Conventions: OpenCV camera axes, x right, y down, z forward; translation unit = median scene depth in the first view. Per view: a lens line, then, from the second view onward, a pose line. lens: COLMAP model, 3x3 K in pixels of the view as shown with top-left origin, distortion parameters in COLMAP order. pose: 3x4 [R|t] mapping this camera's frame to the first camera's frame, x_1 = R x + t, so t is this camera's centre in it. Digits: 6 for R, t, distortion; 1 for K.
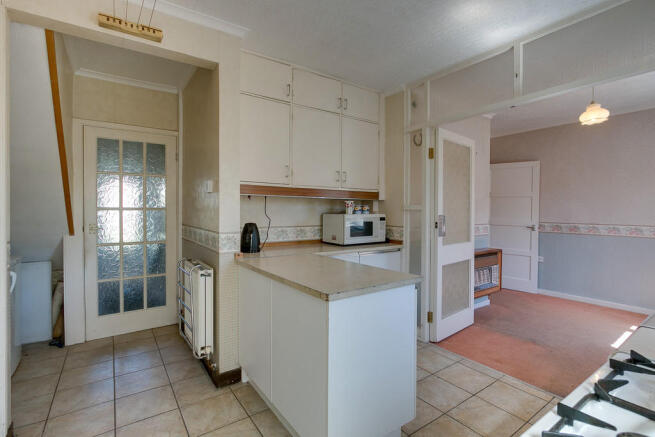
lens RADIAL K [[313.0, 0, 330.5], [0, 313.0, 214.6], [0, 0, 1]] dist [-0.000932, 0.000302]
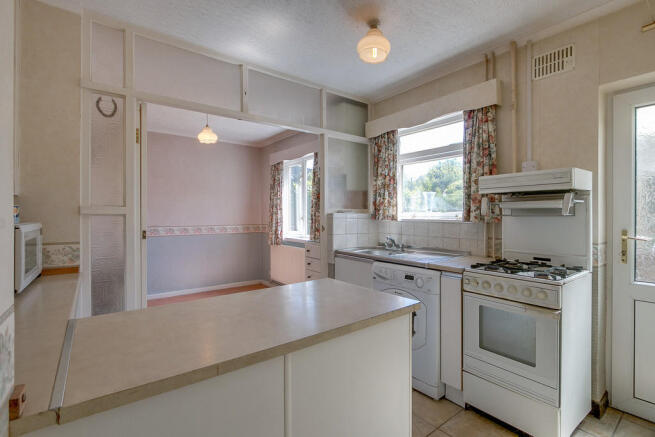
lens RADIAL K [[313.0, 0, 330.4], [0, 313.0, 216.5], [0, 0, 1]] dist [-0.000932, 0.000302]
pose [[-0.041873, -0.010143, 0.999071, -0.408417], [0.017666, 0.999785, 0.010891, -0.009710], [-0.998967, 0.018106, -0.041685, 0.577030]]
